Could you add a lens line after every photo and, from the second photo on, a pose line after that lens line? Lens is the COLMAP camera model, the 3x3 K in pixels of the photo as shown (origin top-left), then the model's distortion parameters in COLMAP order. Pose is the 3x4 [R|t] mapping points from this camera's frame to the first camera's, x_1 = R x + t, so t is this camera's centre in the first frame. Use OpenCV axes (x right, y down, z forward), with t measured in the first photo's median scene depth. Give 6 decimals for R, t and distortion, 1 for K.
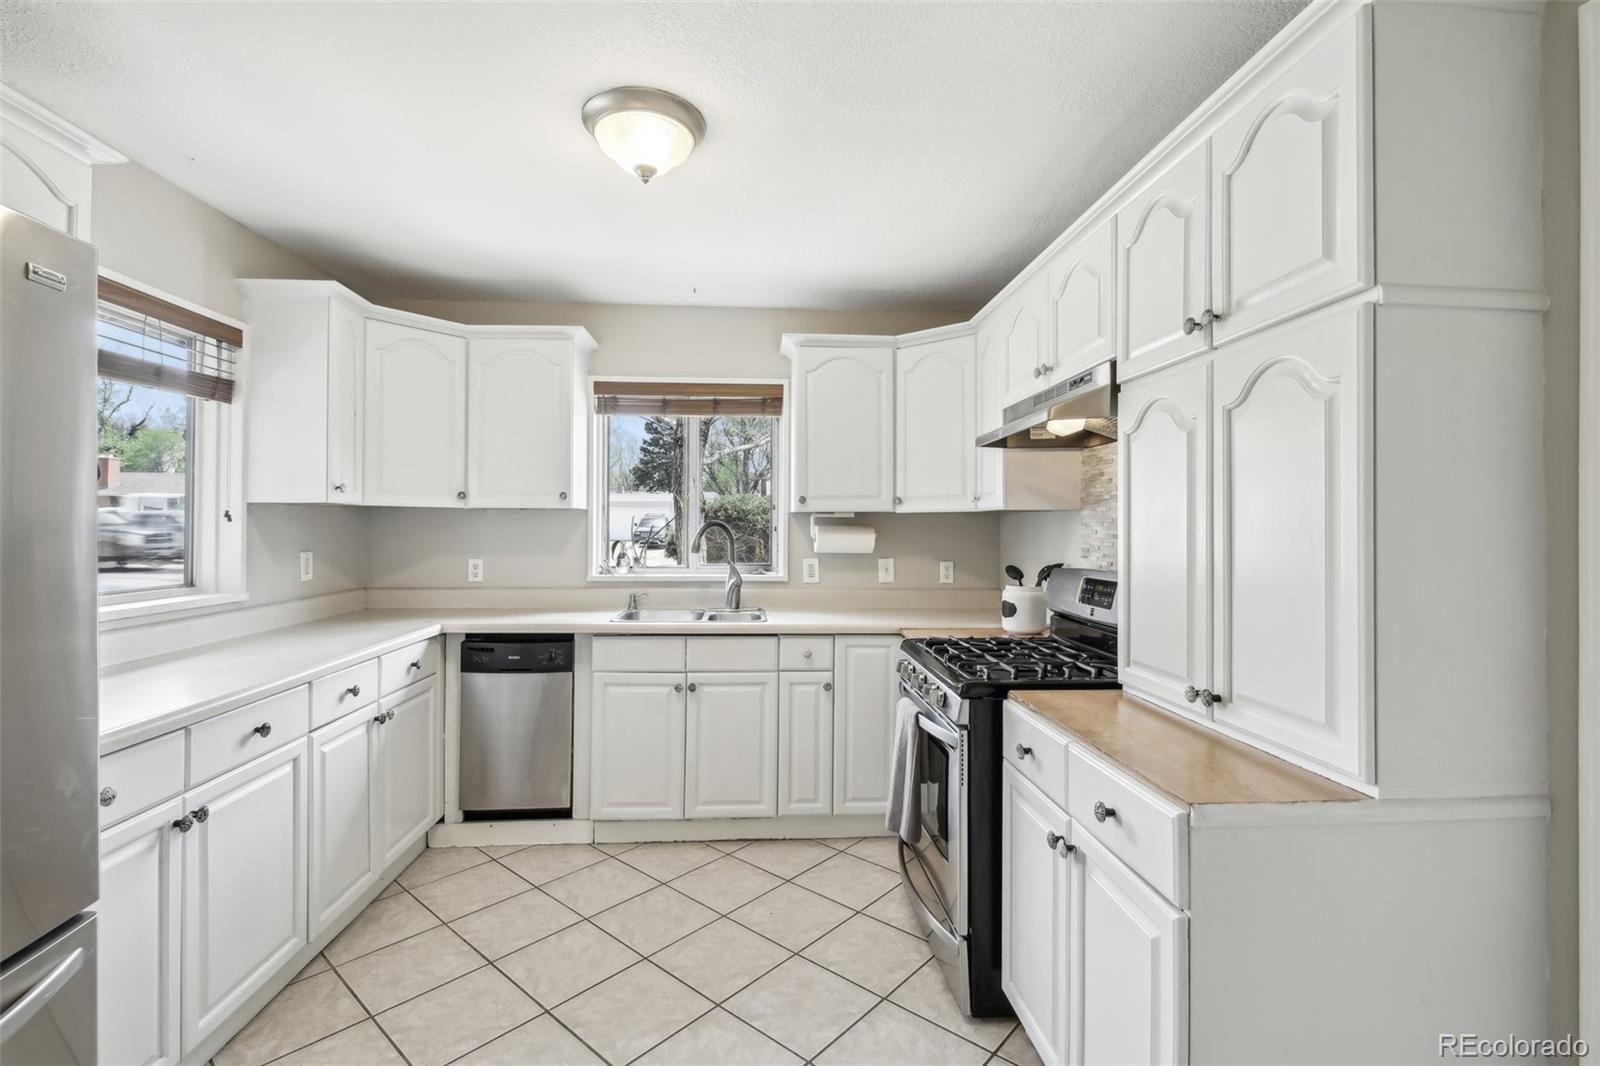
lens RADIAL K [[712.8, 0, 795.7], [0, 712.8, 524.7], [0, 0, 1]] dist [-0.012401, -0.000644]
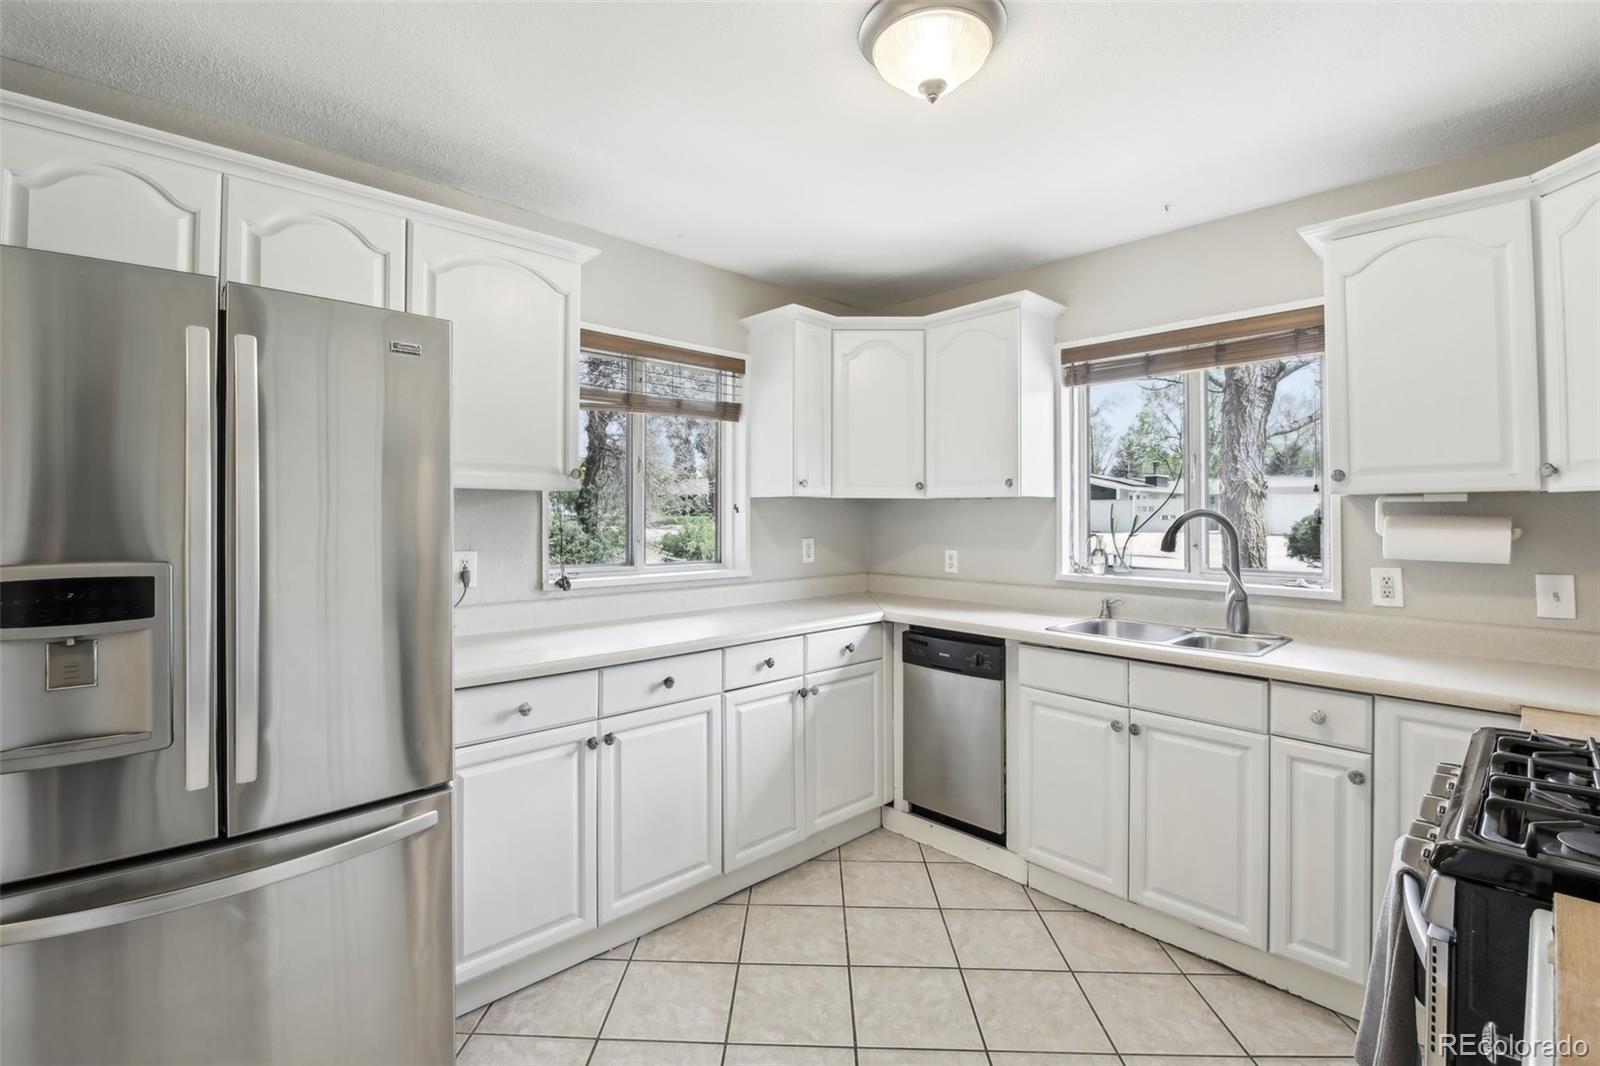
lens RADIAL K [[716.9, 0, 797.5], [0, 716.9, 504.5], [0, 0, 1]] dist [0.016126, -0.021575]
pose [[0.636341, -0.013045, -0.771298, 0.218017], [0.001306, 0.999874, -0.015833, 0.000741], [0.771407, 0.009068, 0.636278, 0.231023]]
